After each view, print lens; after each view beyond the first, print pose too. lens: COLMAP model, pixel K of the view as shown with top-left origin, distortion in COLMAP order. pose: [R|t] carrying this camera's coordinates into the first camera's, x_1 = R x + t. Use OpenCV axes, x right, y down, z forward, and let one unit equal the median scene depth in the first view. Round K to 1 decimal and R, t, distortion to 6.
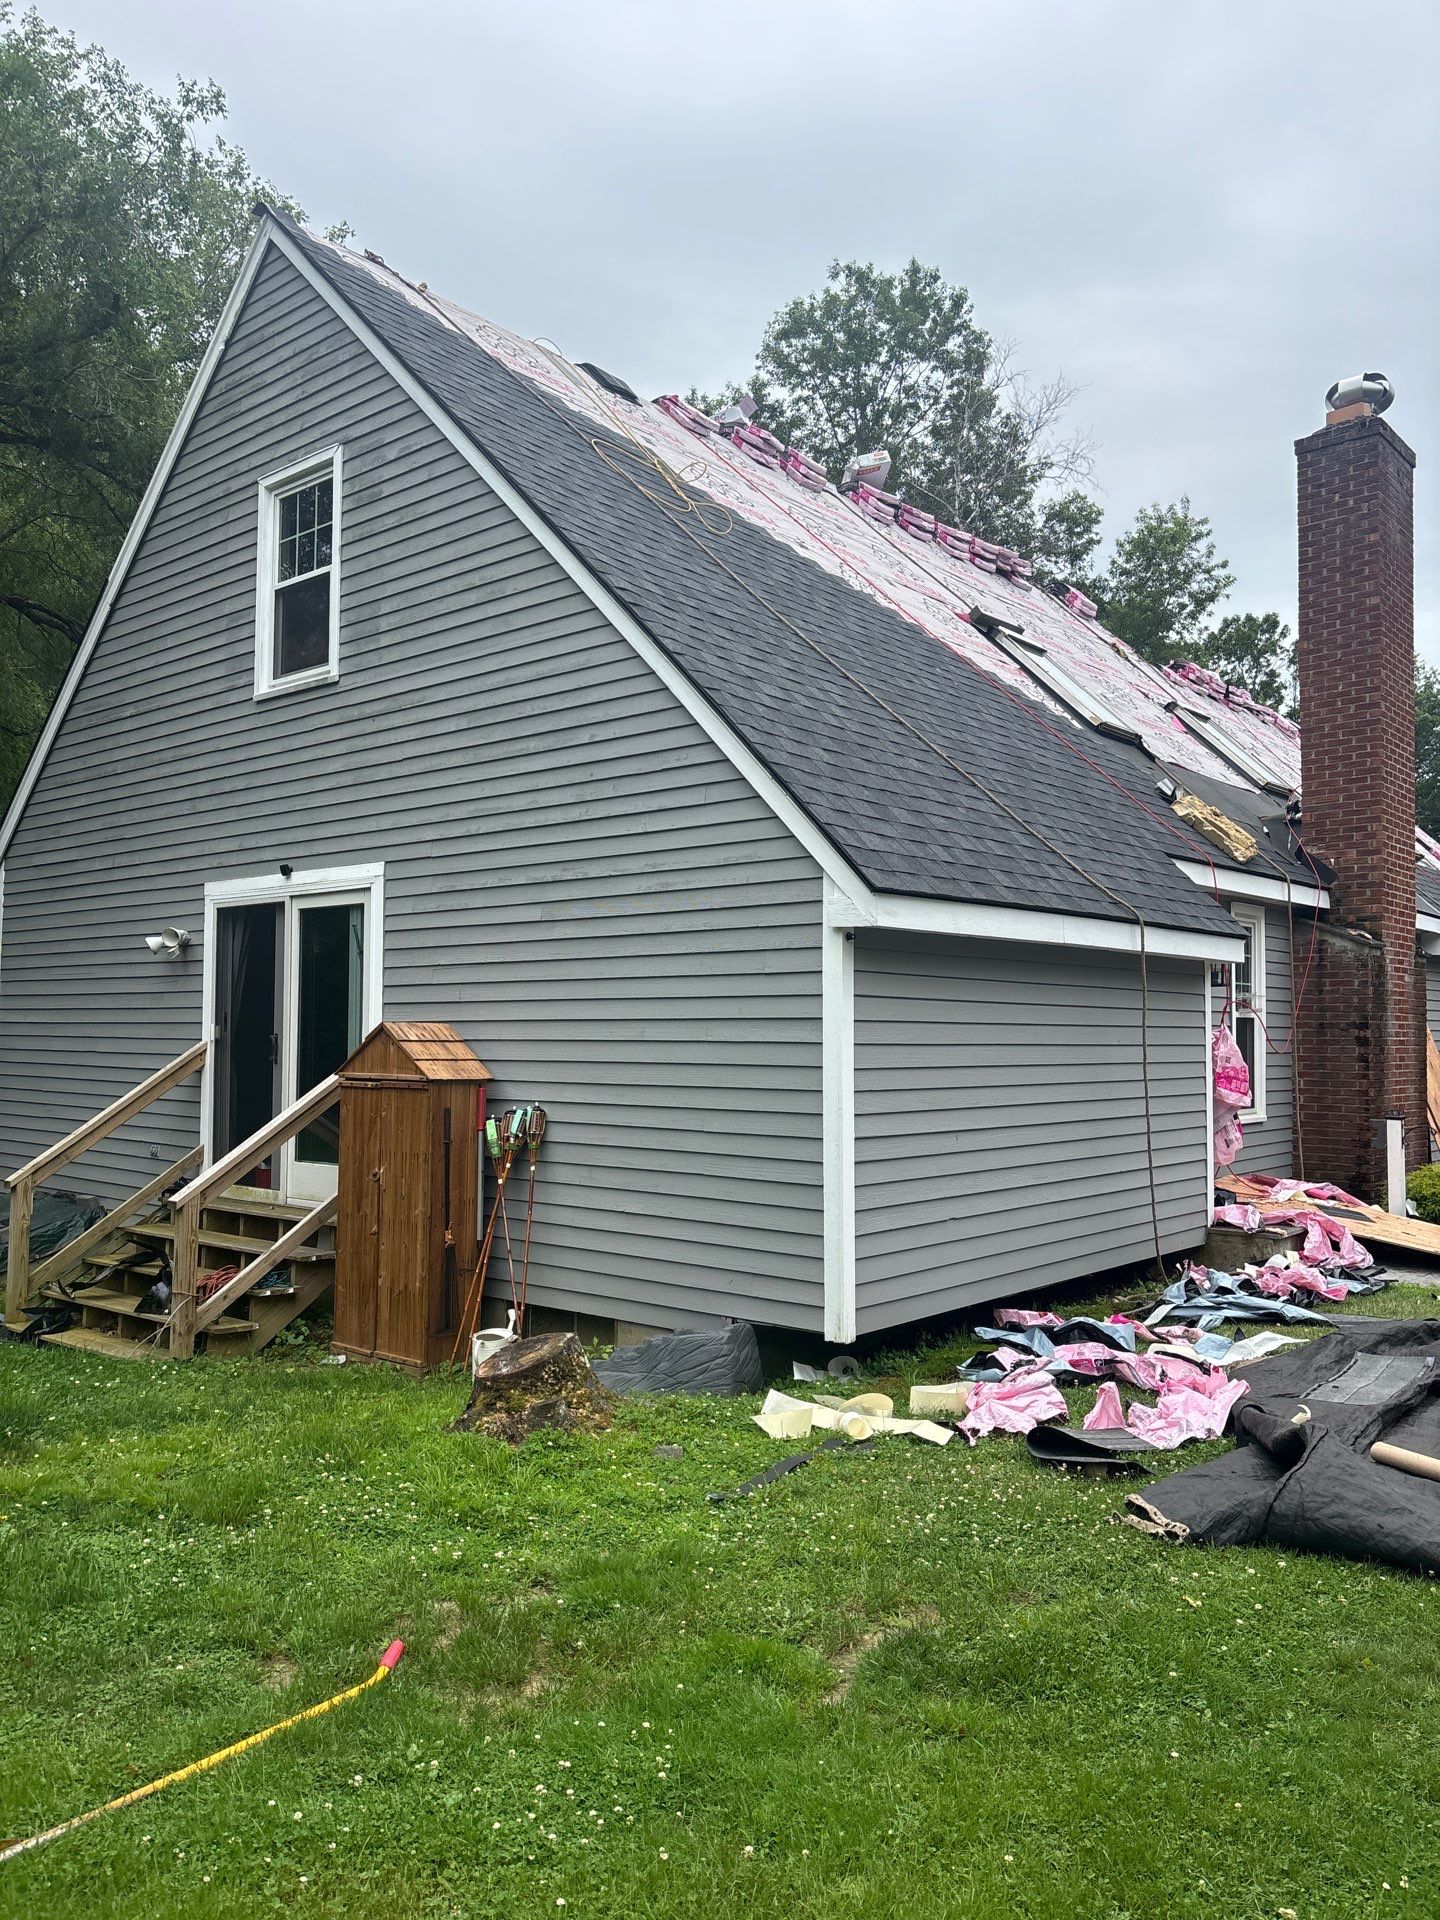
lens RADIAL K [[1448.3, 0, 714.0], [0, 1448.3, 957.6], [0, 0, 1]] dist [0.061357, -0.063490]
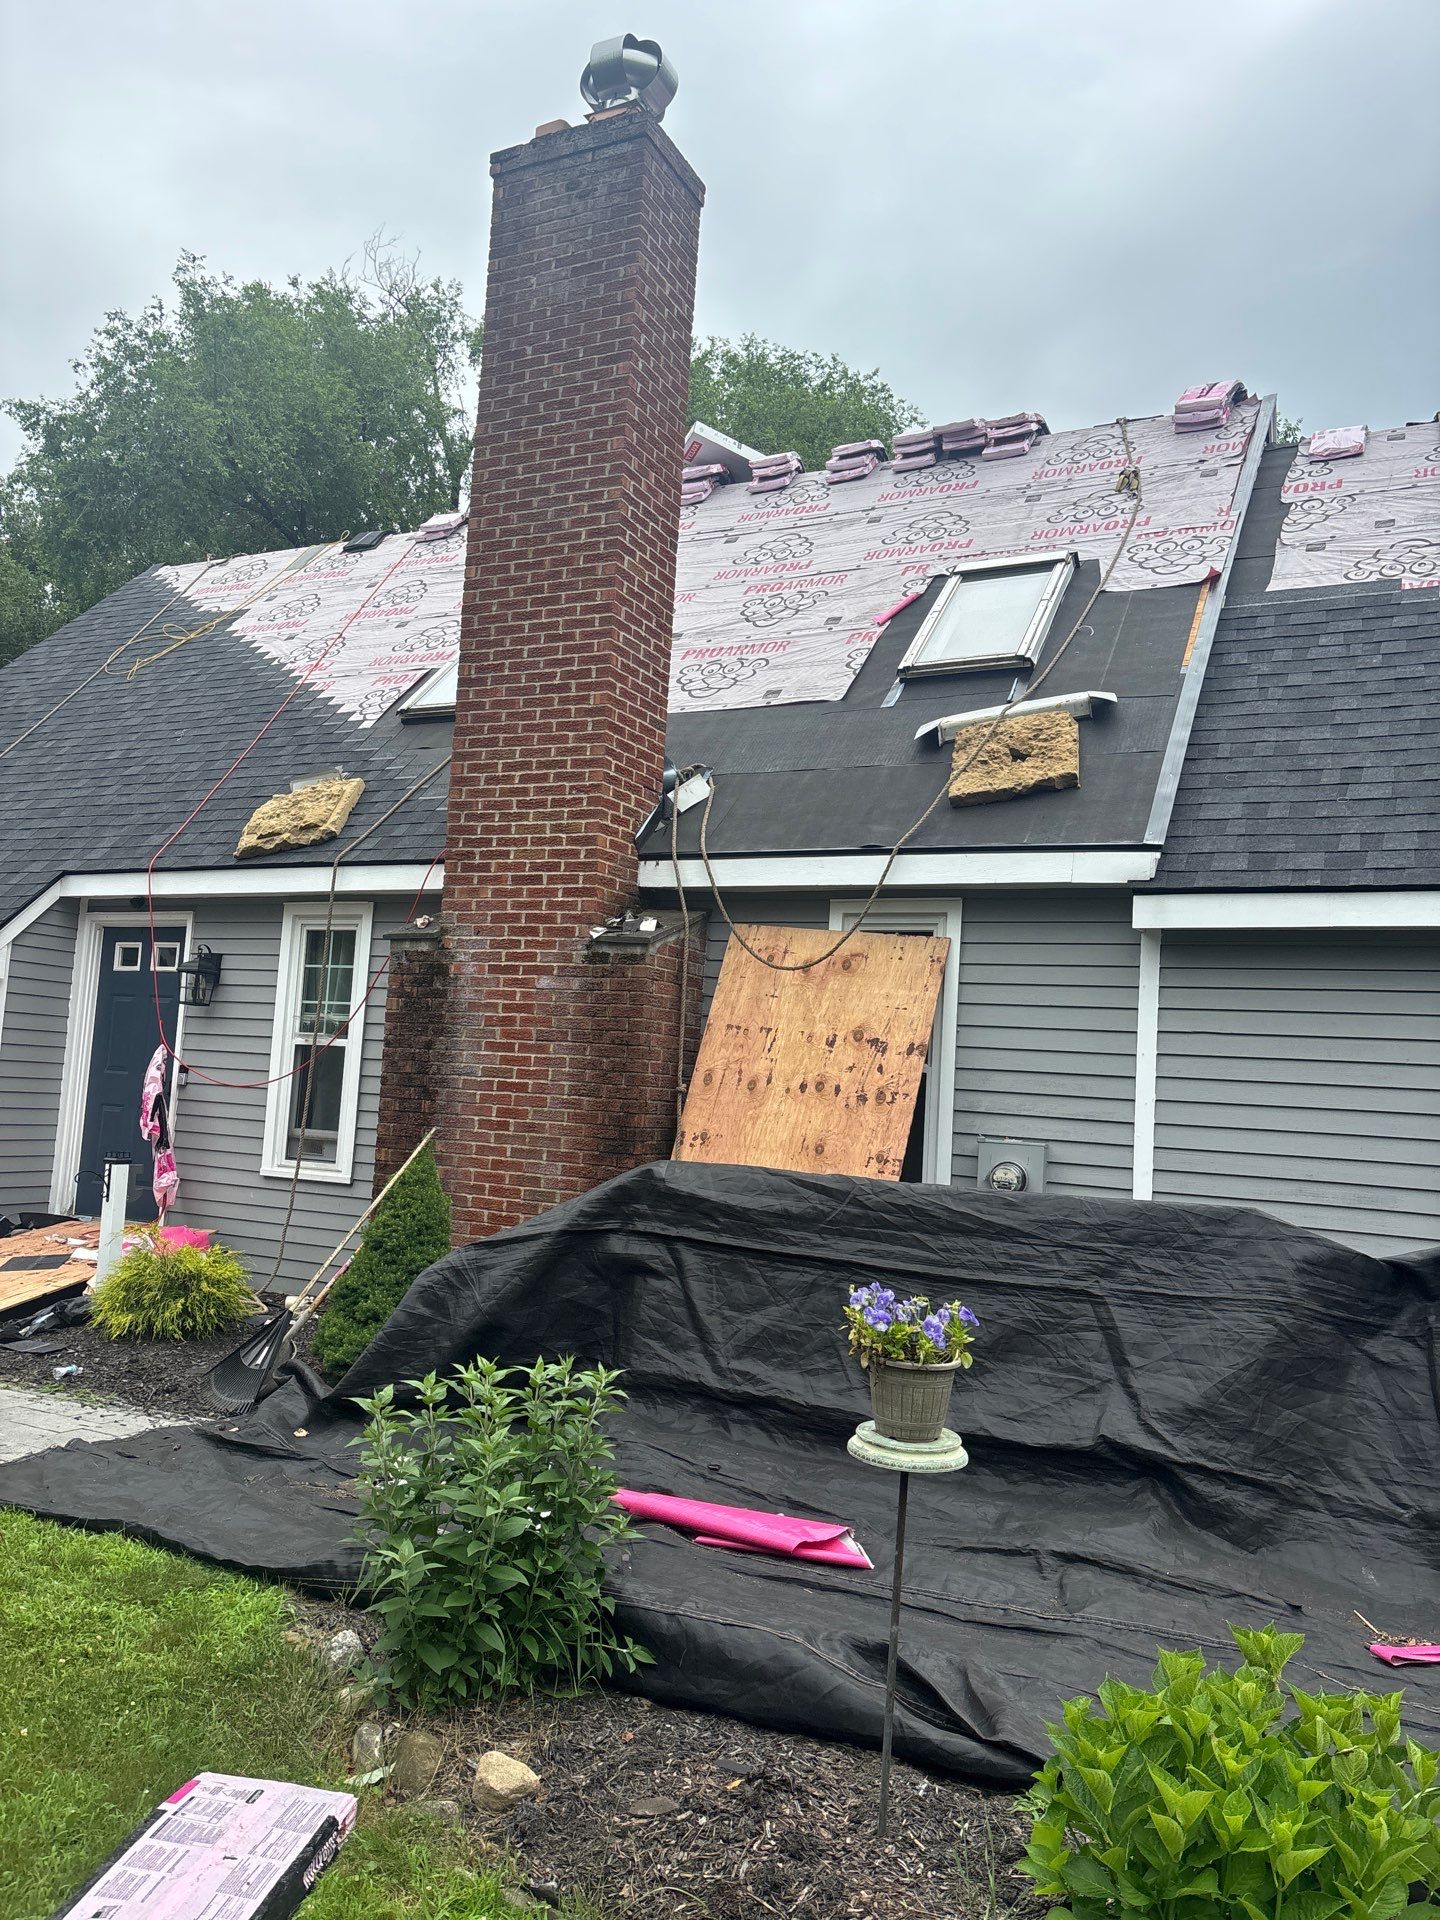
lens RADIAL K [[1448.3, 0, 713.0], [0, 1448.3, 968.9], [0, 0, 1]] dist [0.061357, -0.063490]
pose [[0.239319, -0.075293, -0.968017, 1.532126], [-0.007770, 0.996808, -0.079454, 0.079325], [0.970910, 0.026537, 0.237970, 1.321563]]
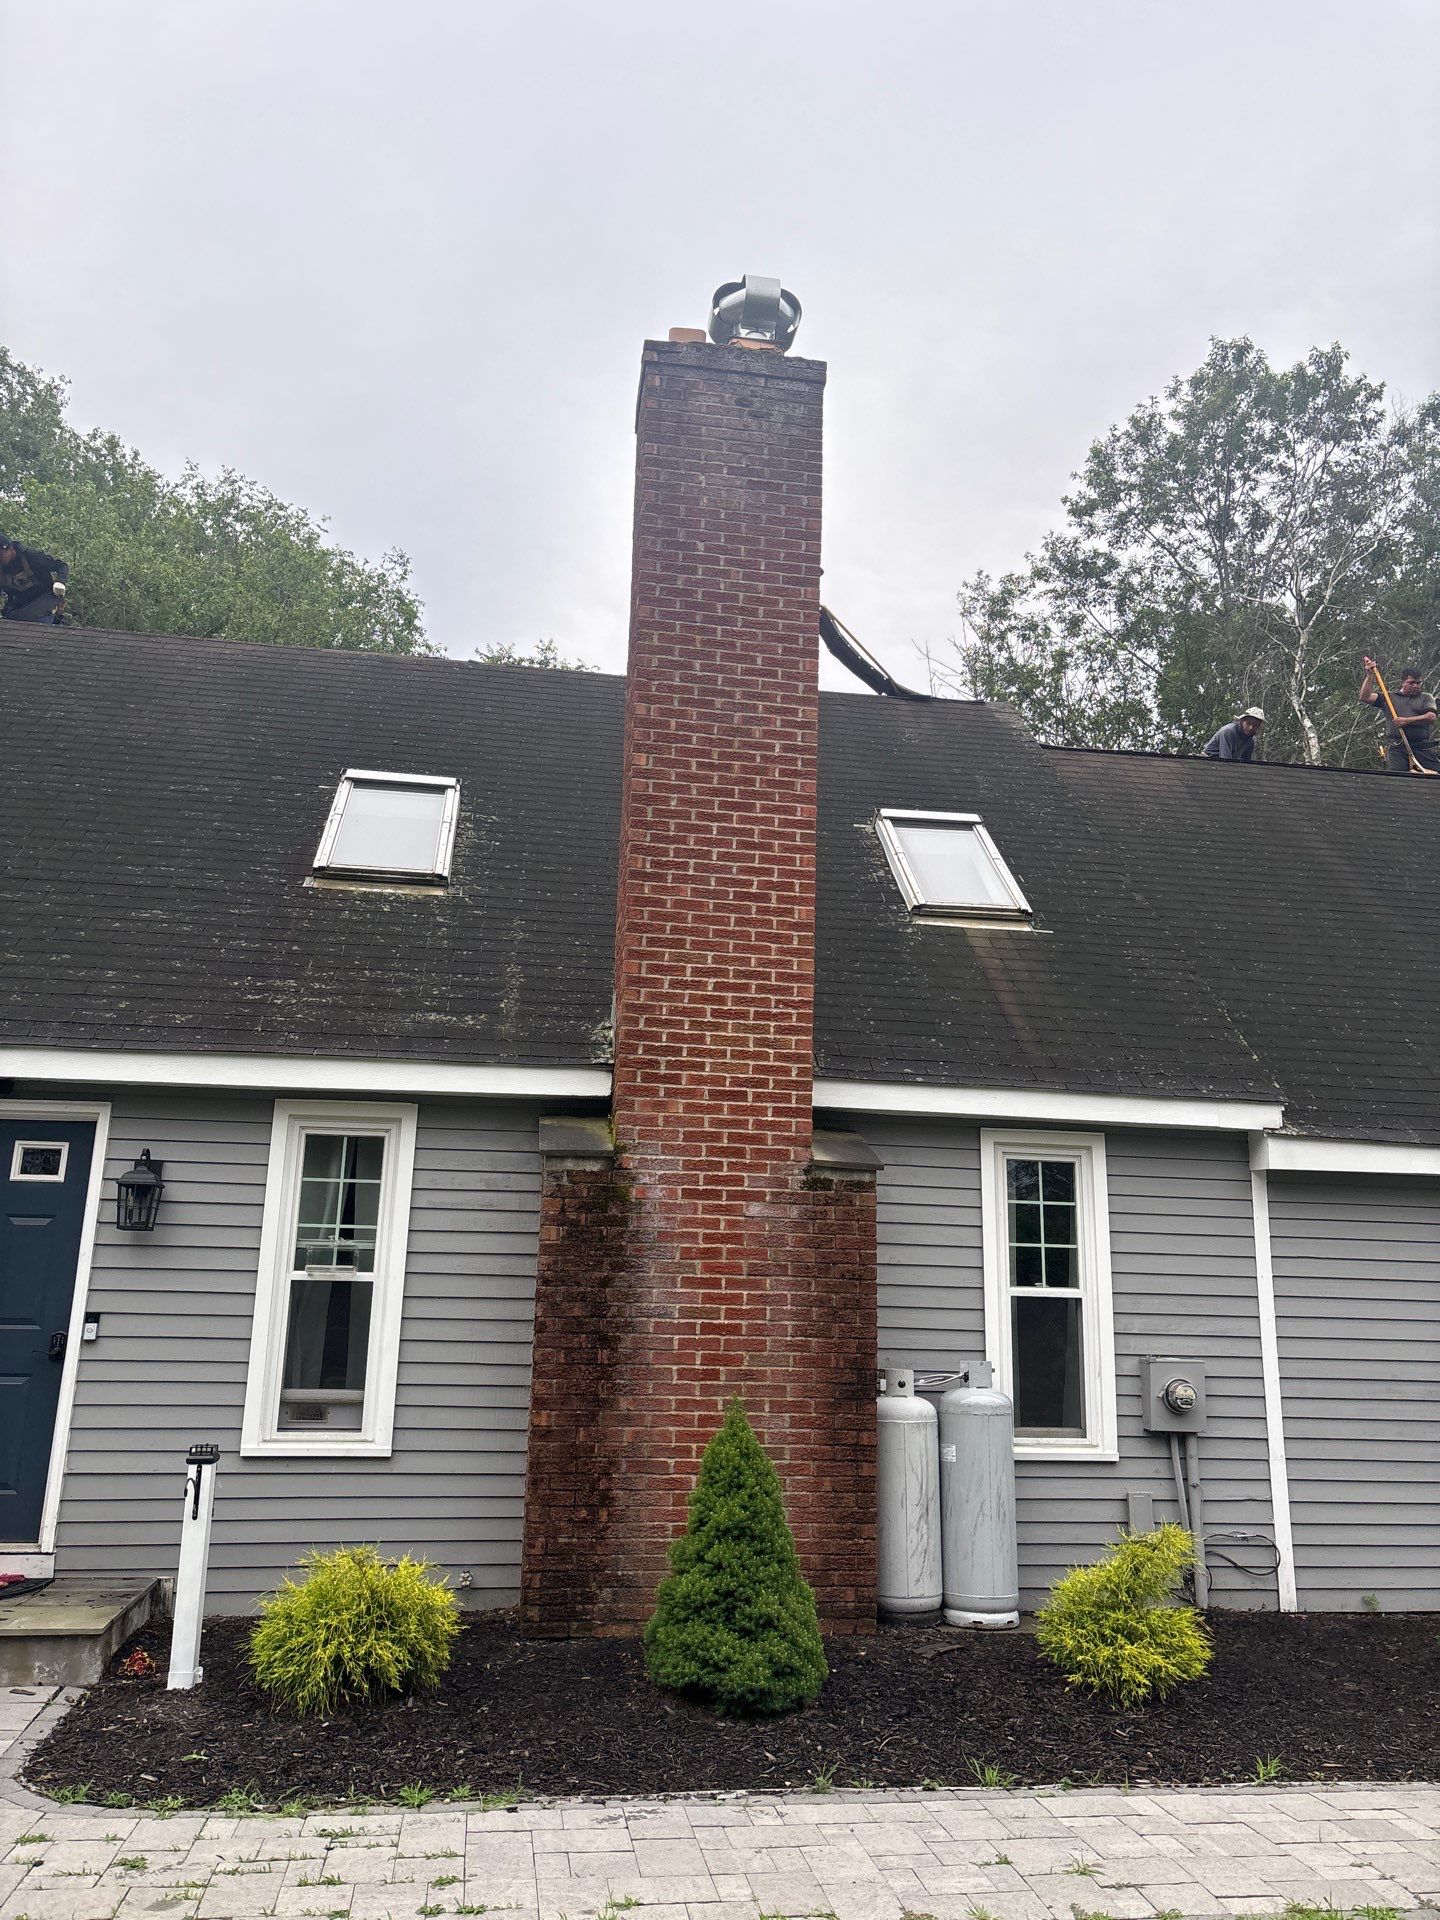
lens RADIAL K [[1448.3, 0, 730.5], [0, 1448.3, 953.5], [0, 0, 1]] dist [0.061357, -0.063490]
pose [[0.754178, -0.141140, -0.641323, 1.195091], [0.014934, 0.980063, -0.198127, 0.039277], [0.656500, 0.139845, 0.741250, 0.810534]]
